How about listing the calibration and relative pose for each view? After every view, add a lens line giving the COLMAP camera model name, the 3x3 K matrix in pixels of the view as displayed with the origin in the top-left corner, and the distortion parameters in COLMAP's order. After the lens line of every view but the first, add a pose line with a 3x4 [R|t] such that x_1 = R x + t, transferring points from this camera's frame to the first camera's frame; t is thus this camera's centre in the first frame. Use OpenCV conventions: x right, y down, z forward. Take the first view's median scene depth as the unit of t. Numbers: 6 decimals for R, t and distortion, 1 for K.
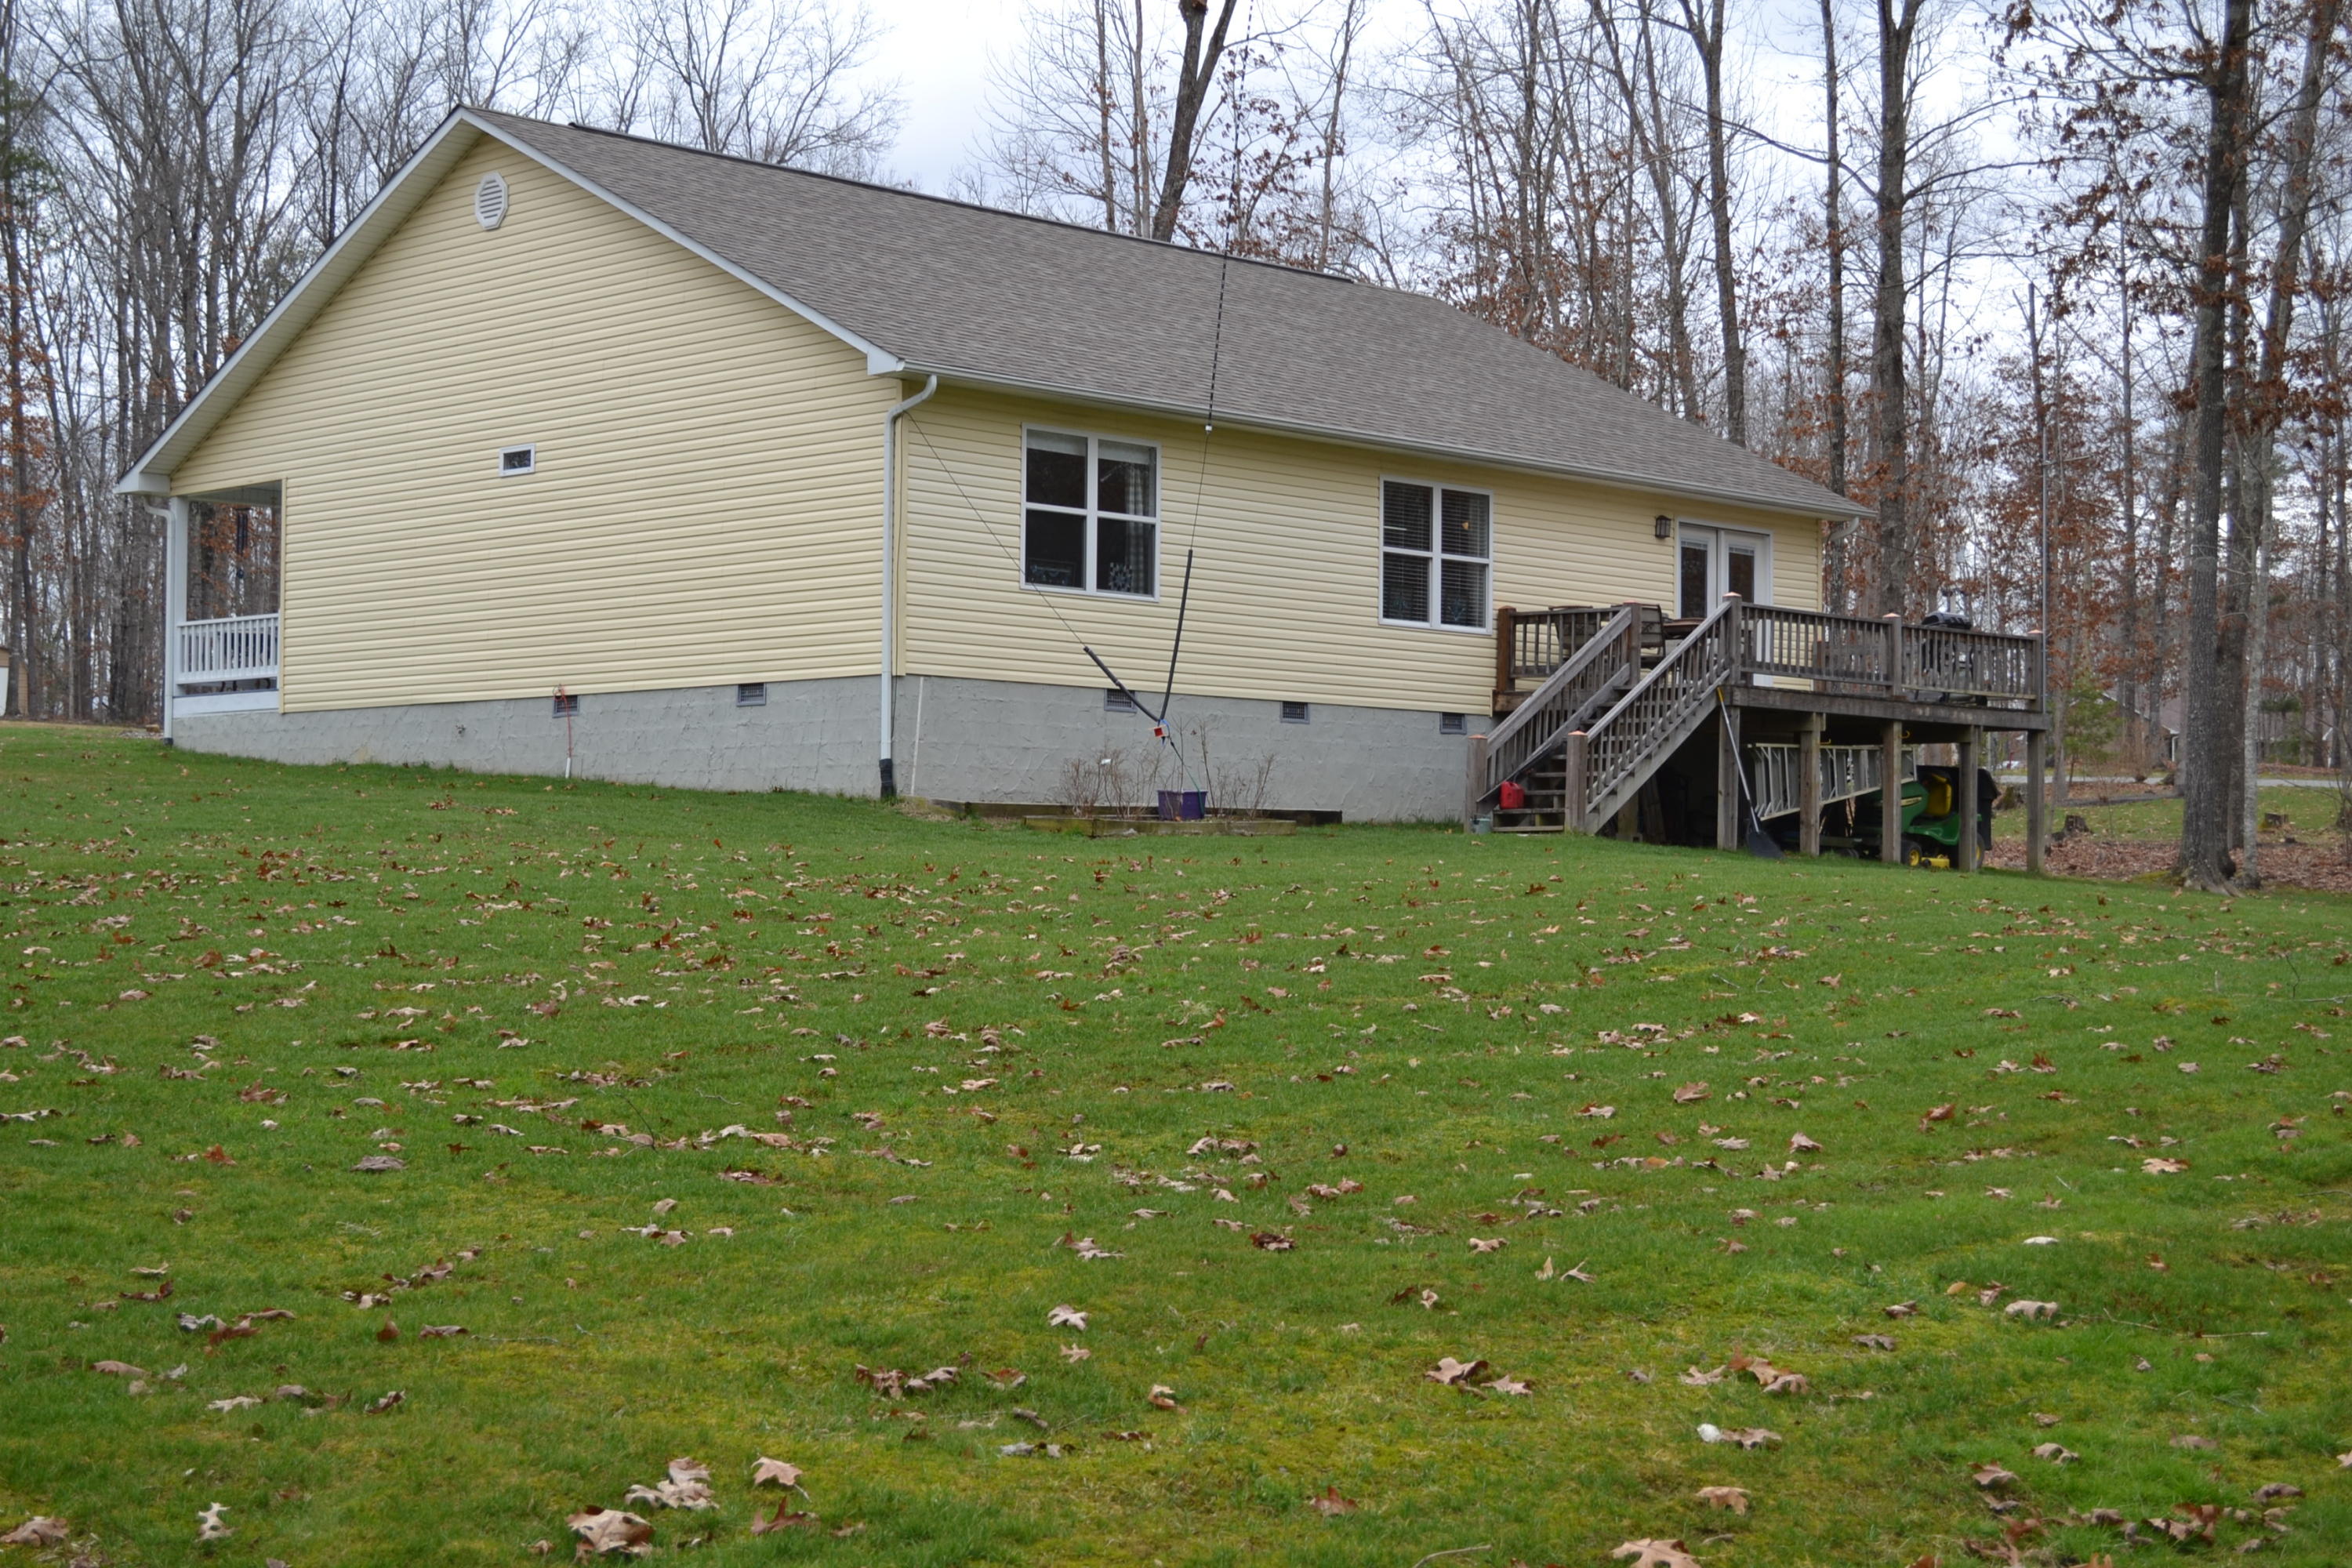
lens RADIAL K [[3556.6, 0, 1176.0], [0, 3556.6, 784.0], [0, 0, 1]] dist [-0.022443, -0.047505]
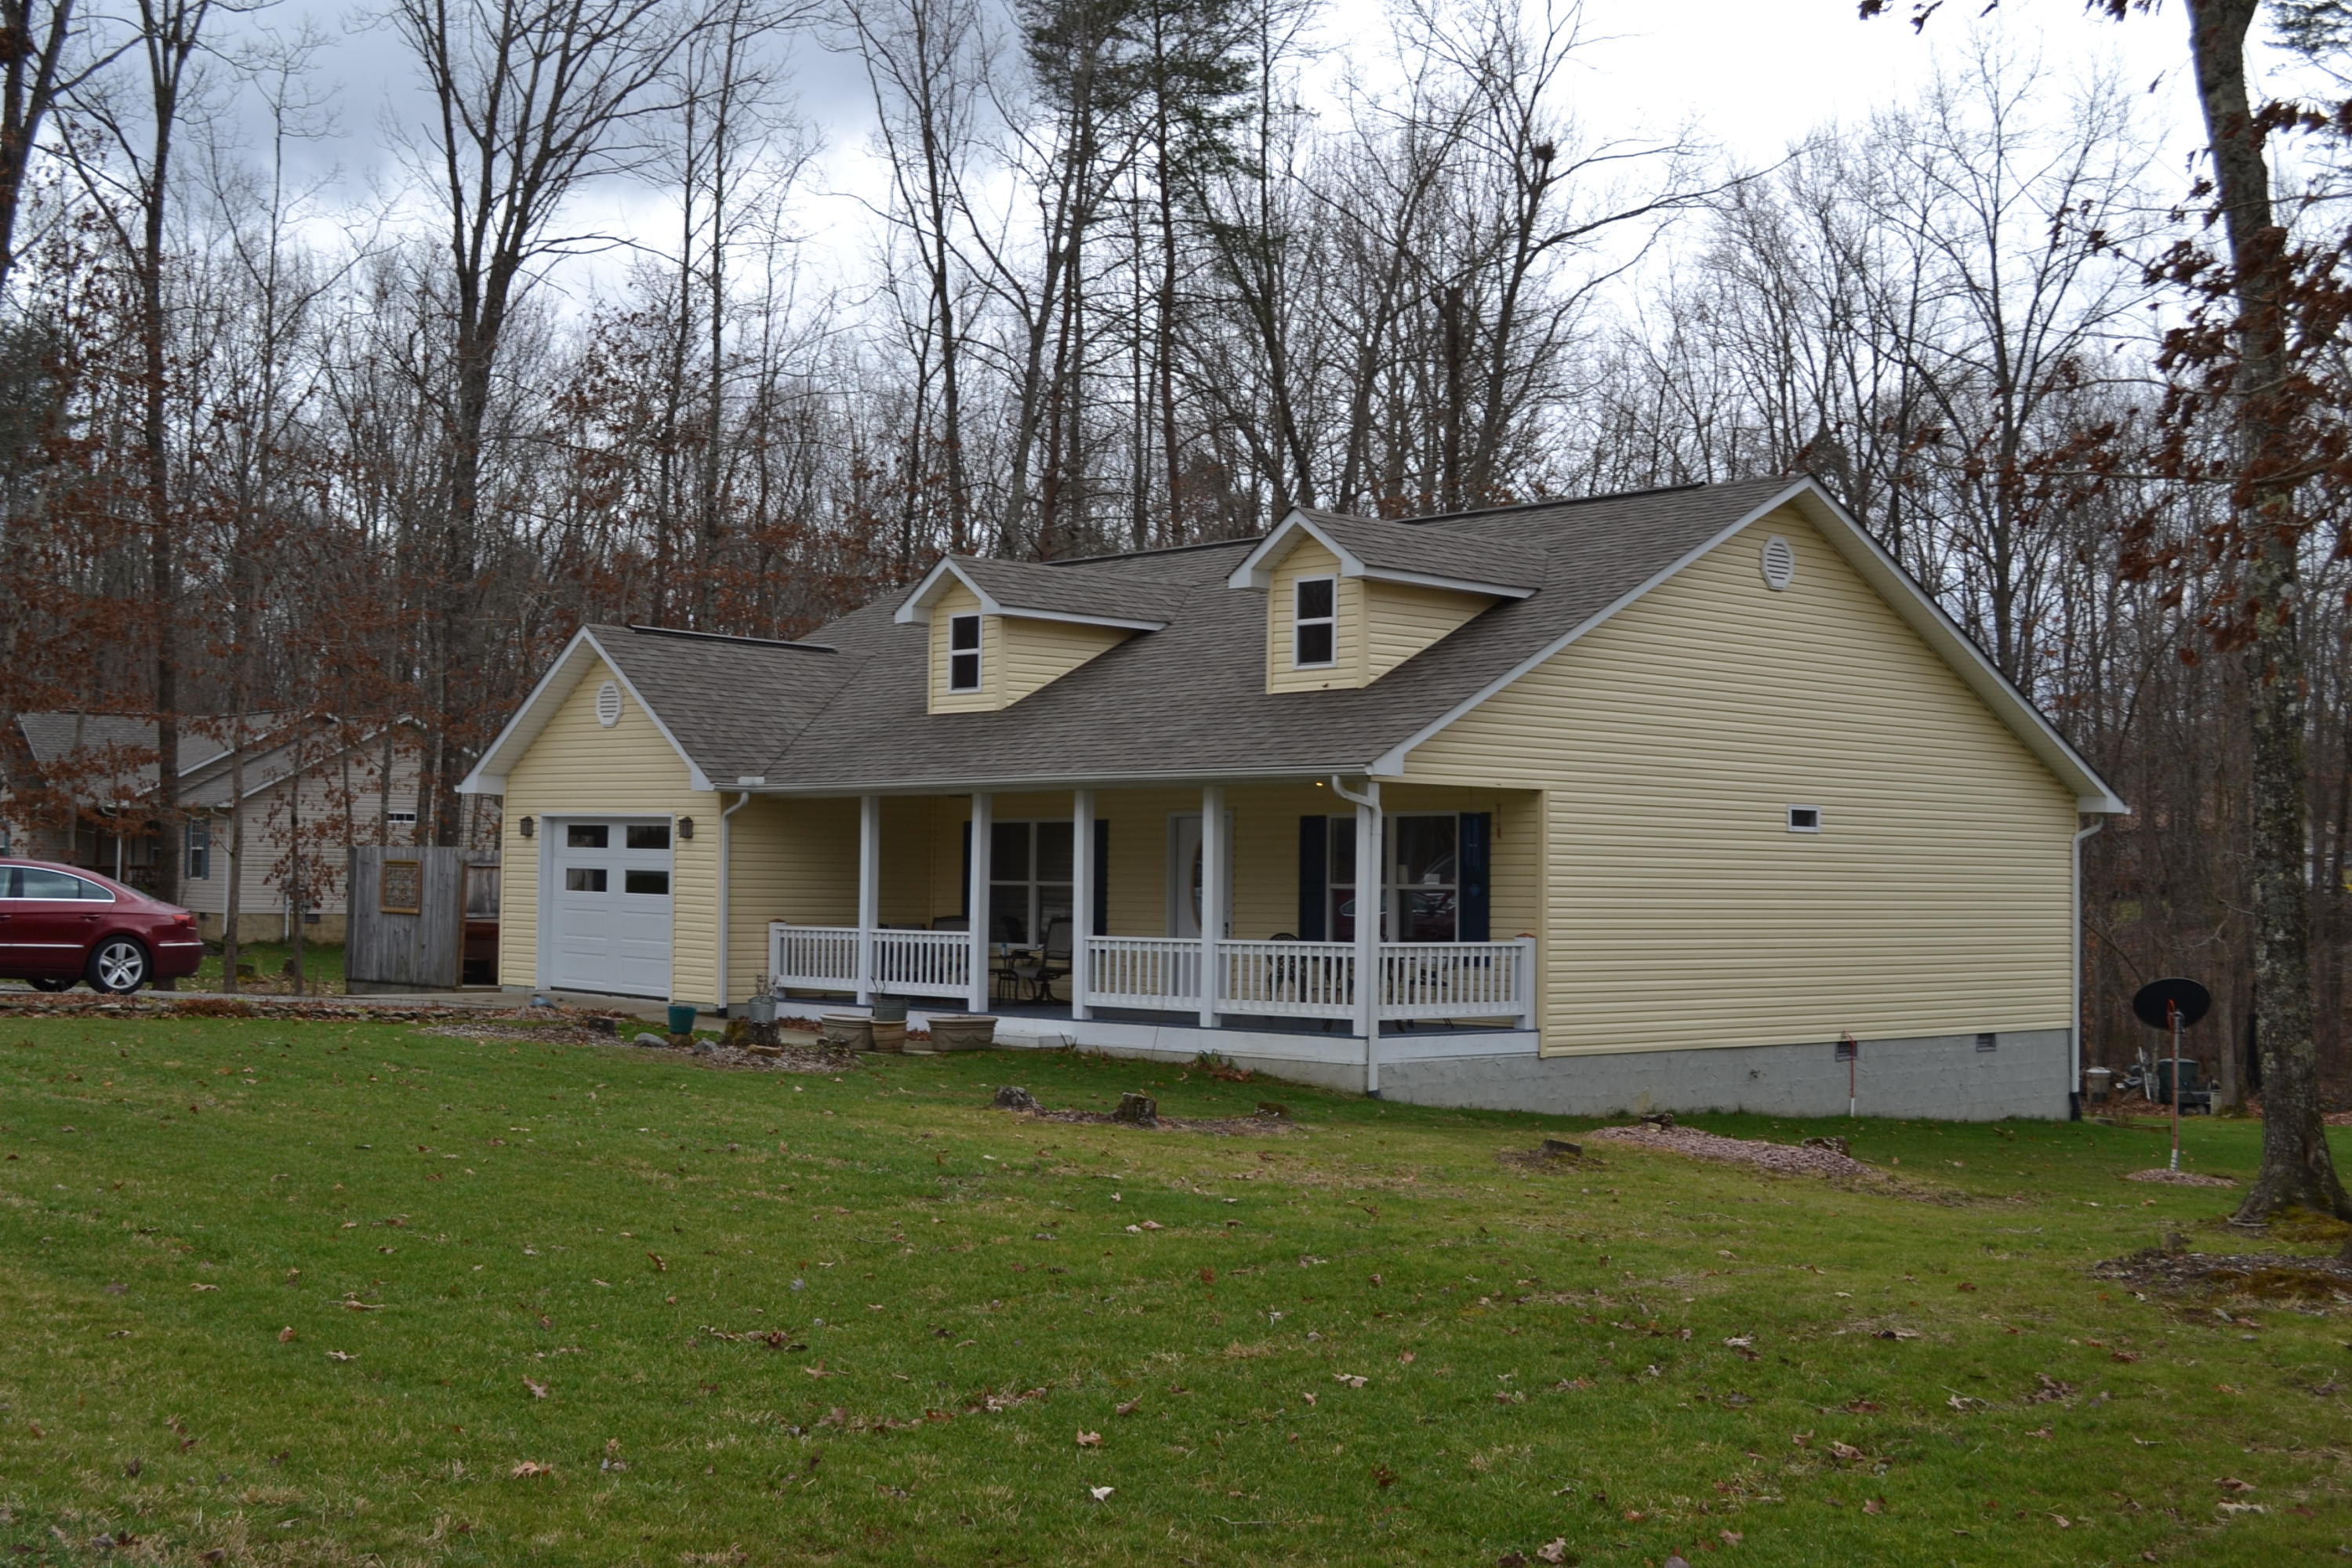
lens RADIAL K [[2700.5, 0, 1176.0], [0, 2700.5, 784.0], [0, 0, 1]] dist [-0.037313, -0.052574]
pose [[0.025996, 0.032669, 0.999128, -1.010923], [-0.046908, 0.998405, -0.031425, -0.068441], [-0.998561, -0.046050, 0.027487, 1.184159]]
